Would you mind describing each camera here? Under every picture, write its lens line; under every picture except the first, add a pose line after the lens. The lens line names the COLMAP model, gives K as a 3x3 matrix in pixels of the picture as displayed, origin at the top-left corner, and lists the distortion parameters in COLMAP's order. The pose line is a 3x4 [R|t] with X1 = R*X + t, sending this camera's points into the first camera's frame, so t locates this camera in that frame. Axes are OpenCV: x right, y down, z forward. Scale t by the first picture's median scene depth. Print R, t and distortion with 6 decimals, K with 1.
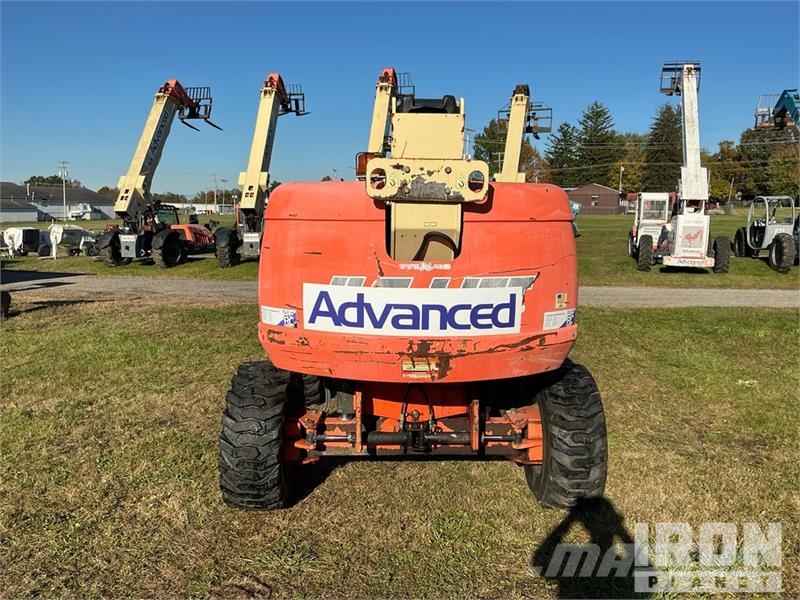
lens RADIAL K [[668.7, 0, 400.0], [0, 668.7, 300.0], [0, 0, 1]] dist [0.113520, -0.242913]
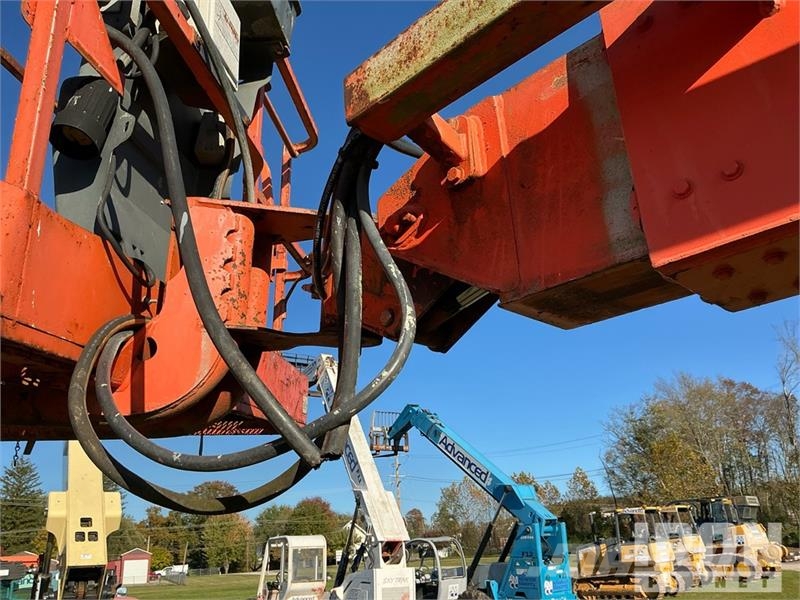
lens RADIAL K [[667.8, 0, 400.0], [0, 667.8, 280.8], [0, 0, 1]] dist [0.068848, -0.137292]
pose [[0.702167, 0.240770, 0.670068, -0.186974], [0.150619, 0.869565, -0.470288, -0.323033], [-0.695899, 0.431145, 0.574315, 2.704247]]
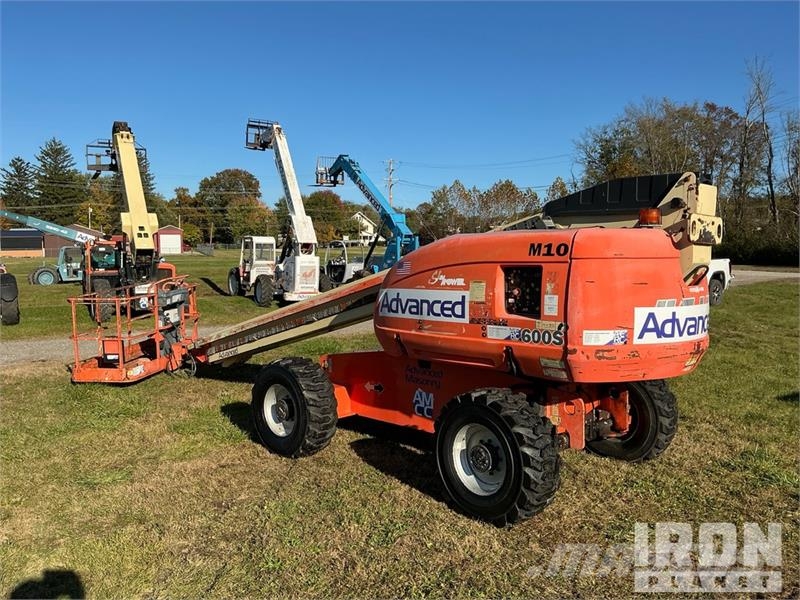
lens RADIAL K [[668.7, 0, 400.0], [0, 668.7, 300.0], [0, 0, 1]] dist [0.113520, -0.242913]
pose [[0.717984, -0.054504, 0.693923, -1.283313], [0.096952, 0.995042, -0.022158, -0.051986], [-0.689275, 0.083186, 0.719709, 0.367429]]
